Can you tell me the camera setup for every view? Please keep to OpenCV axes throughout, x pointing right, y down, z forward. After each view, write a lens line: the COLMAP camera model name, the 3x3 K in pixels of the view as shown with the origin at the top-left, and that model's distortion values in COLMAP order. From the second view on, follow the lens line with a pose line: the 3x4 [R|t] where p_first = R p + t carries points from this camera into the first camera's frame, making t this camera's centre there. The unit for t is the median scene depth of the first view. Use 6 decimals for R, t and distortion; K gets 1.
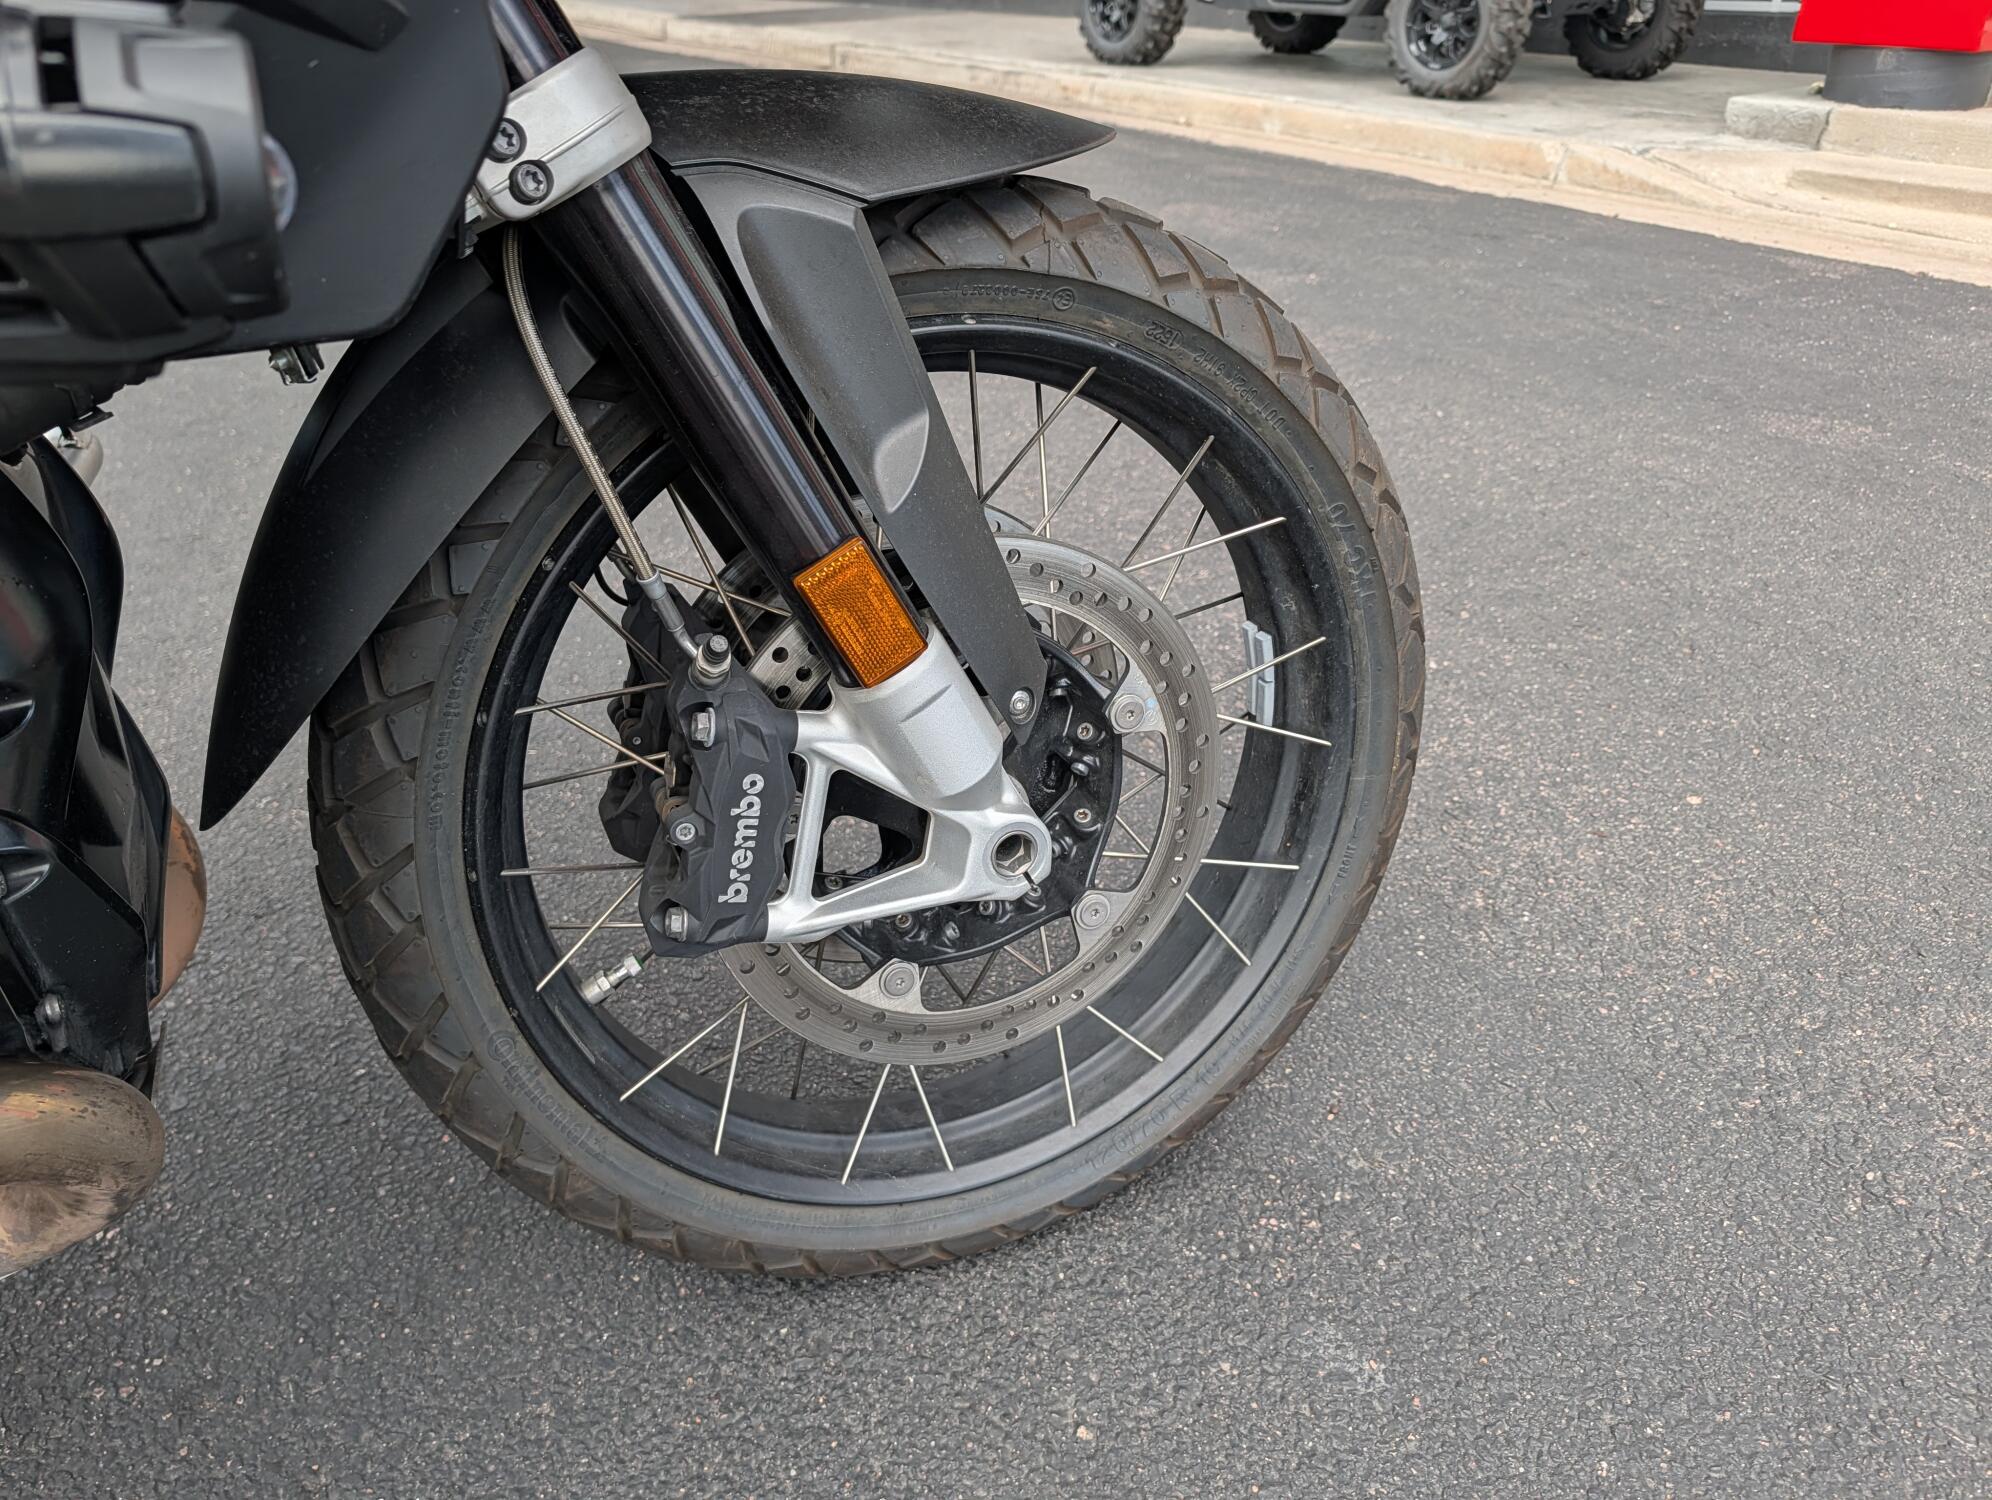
lens RADIAL K [[1440.9, 0, 986.9], [0, 1440.9, 753.4], [0, 0, 1]] dist [0.000007, -0.009671]
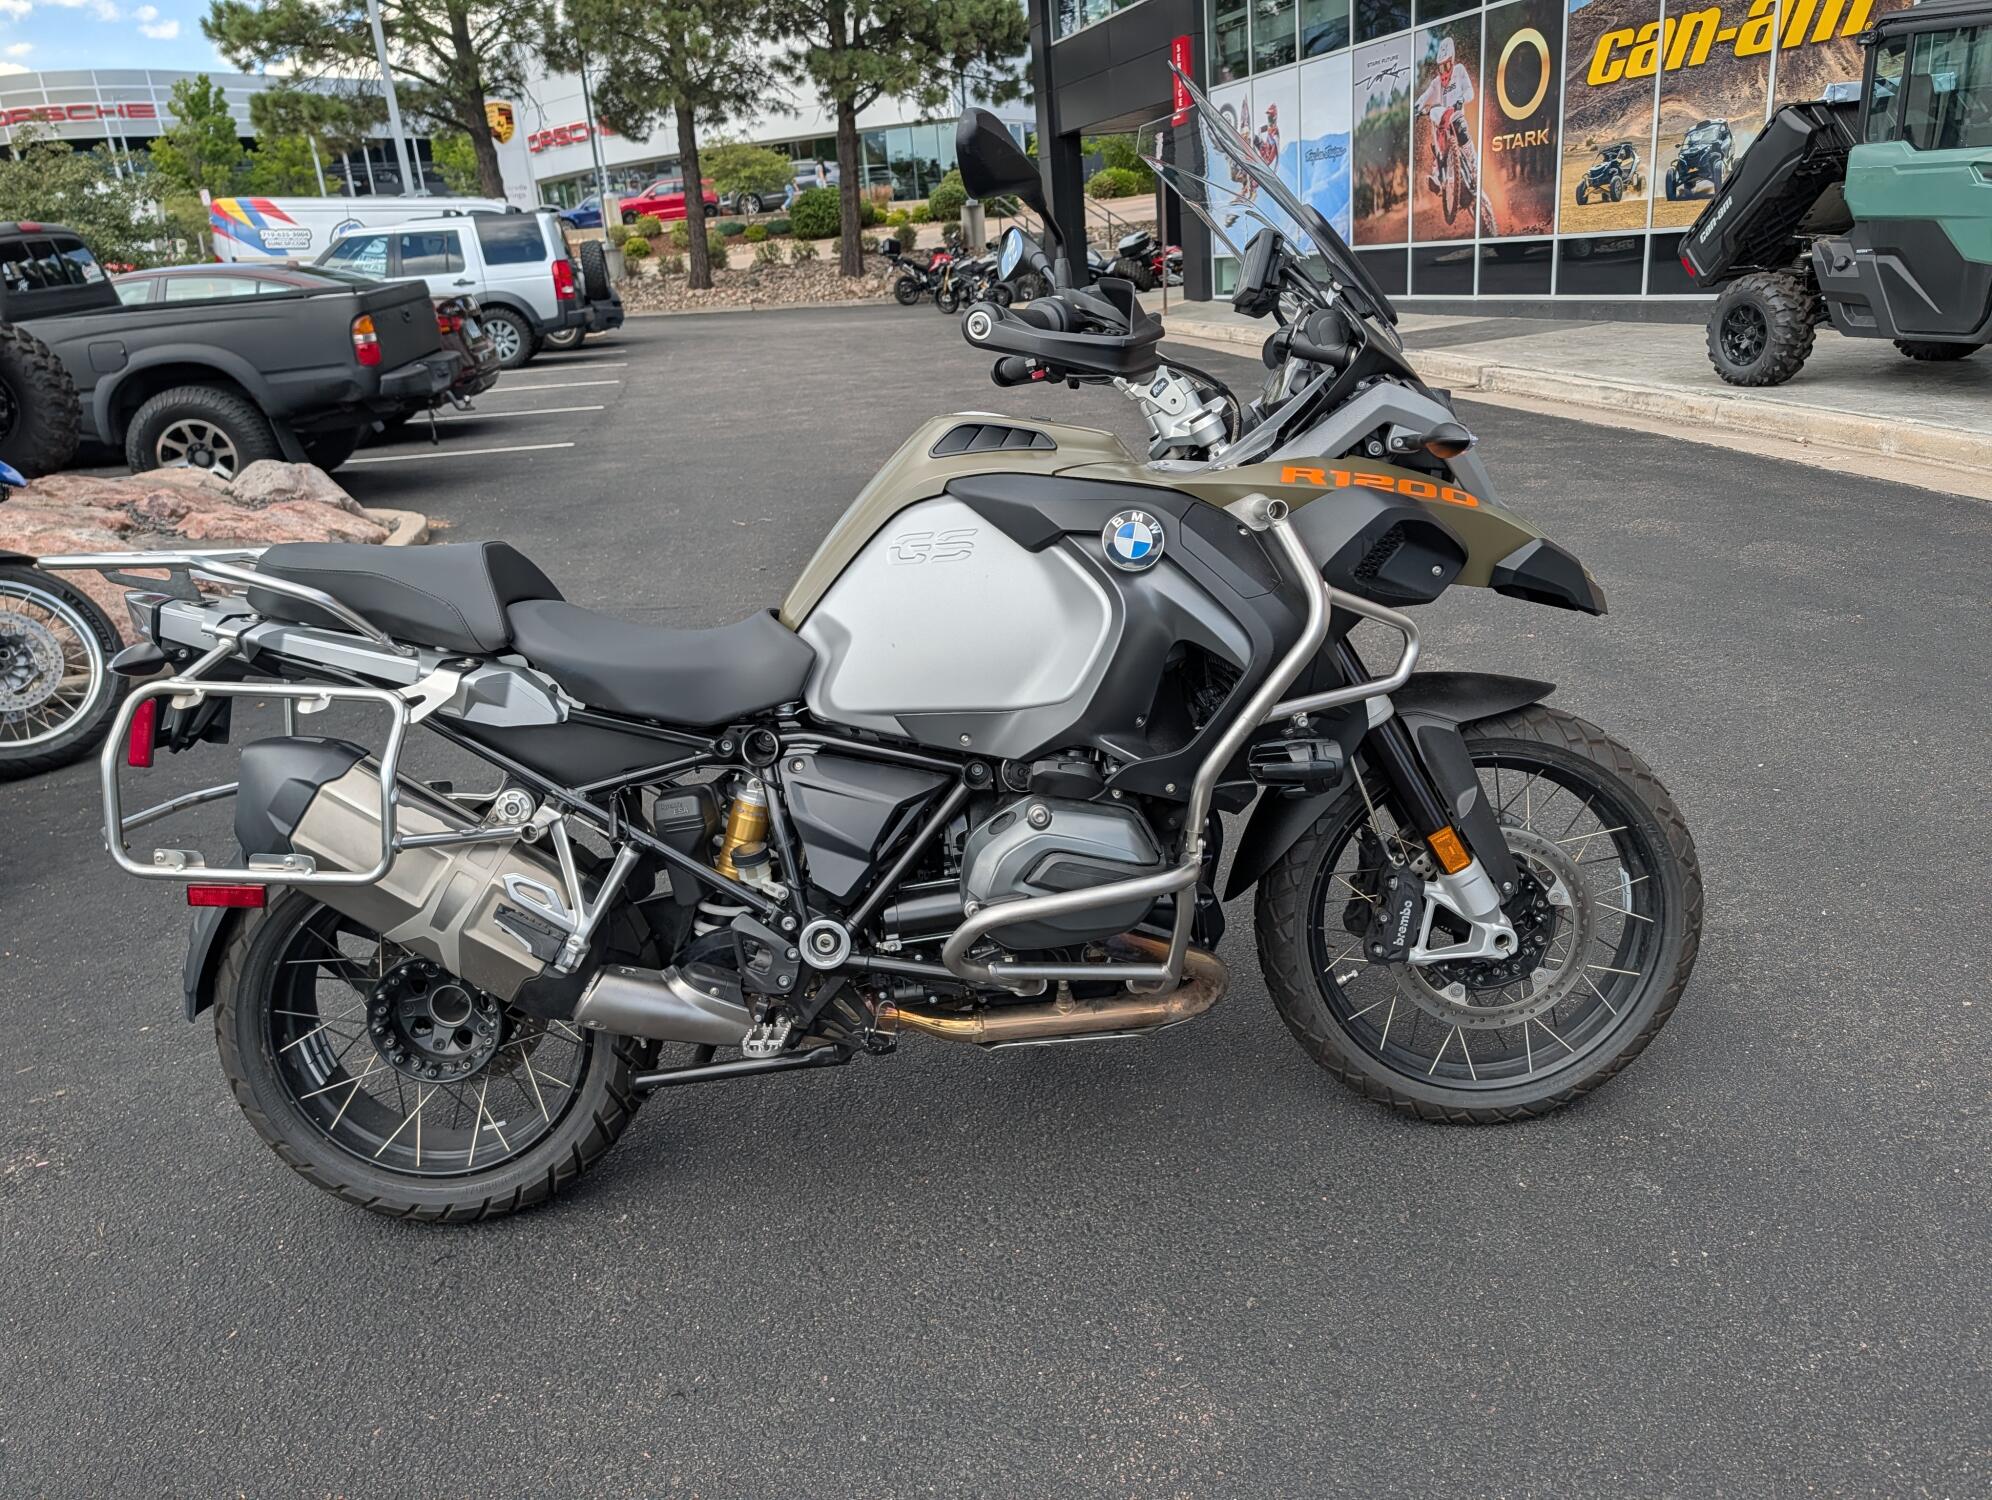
lens RADIAL K [[1440.9, 0, 992.6], [0, 1440.9, 737.3], [0, 0, 1]] dist [0.000007, -0.009671]
pose [[0.913639, 0.047072, -0.403791, 0.205128], [-0.114906, 0.982672, -0.145439, 0.183081], [0.389948, 0.179277, 0.903217, -1.790406]]
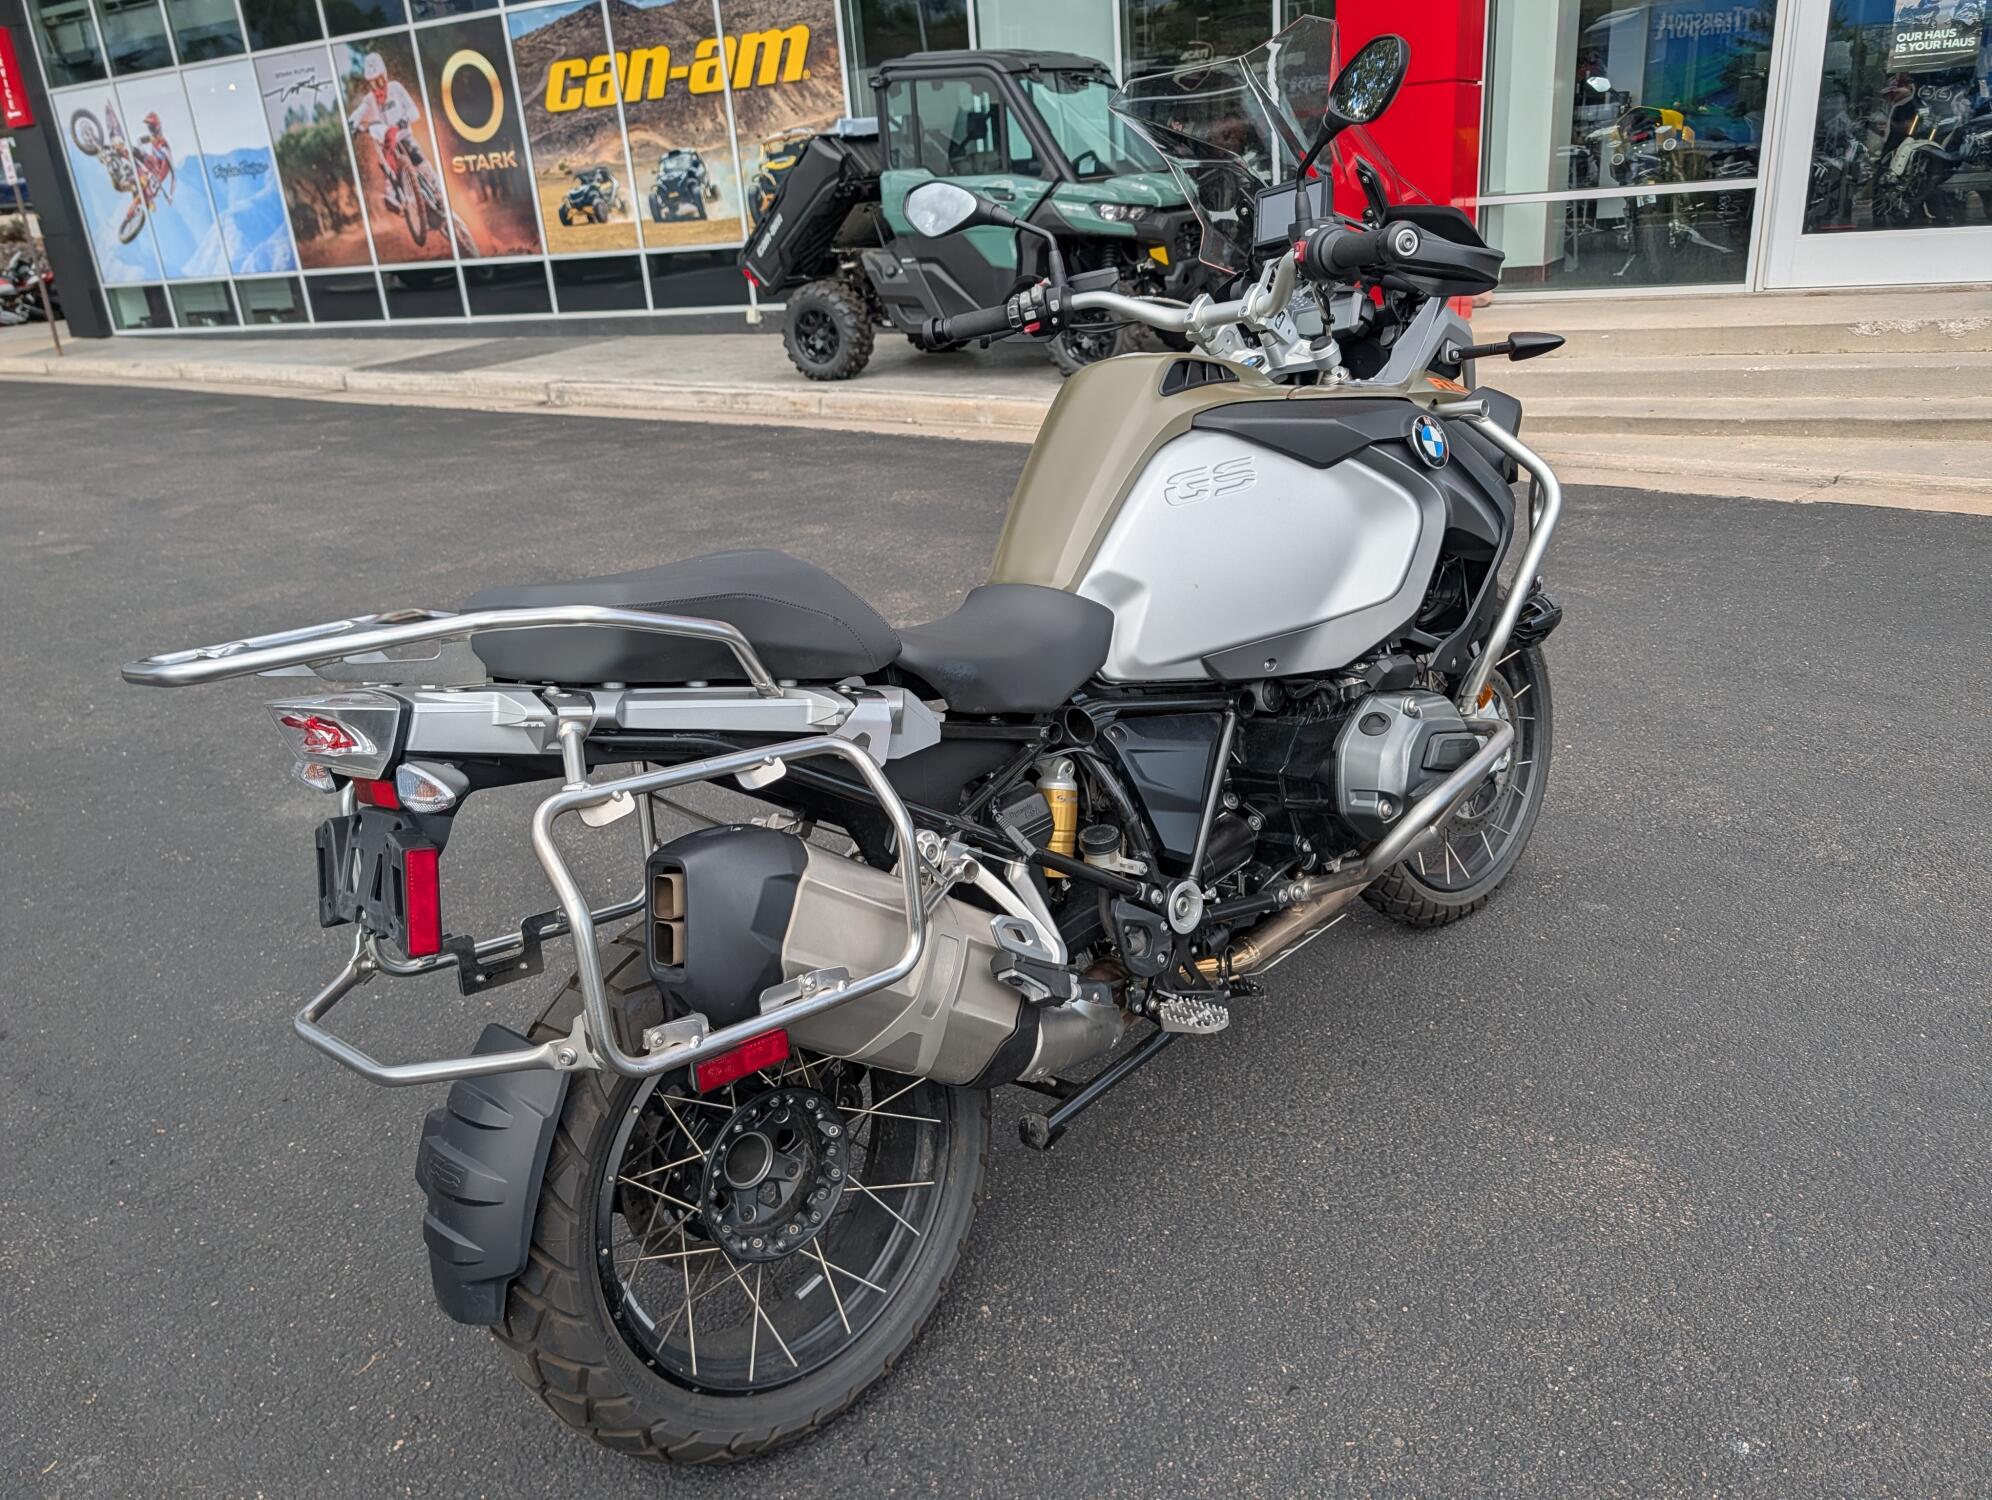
lens RADIAL K [[1440.9, 0, 1002.7], [0, 1440.9, 740.3], [0, 0, 1]] dist [0.000007, -0.009671]
pose [[0.935547, -0.193008, 0.295803, -1.956833], [0.236323, 0.964468, -0.118122, 0.149494], [-0.262494, 0.180414, 0.947918, -1.830716]]
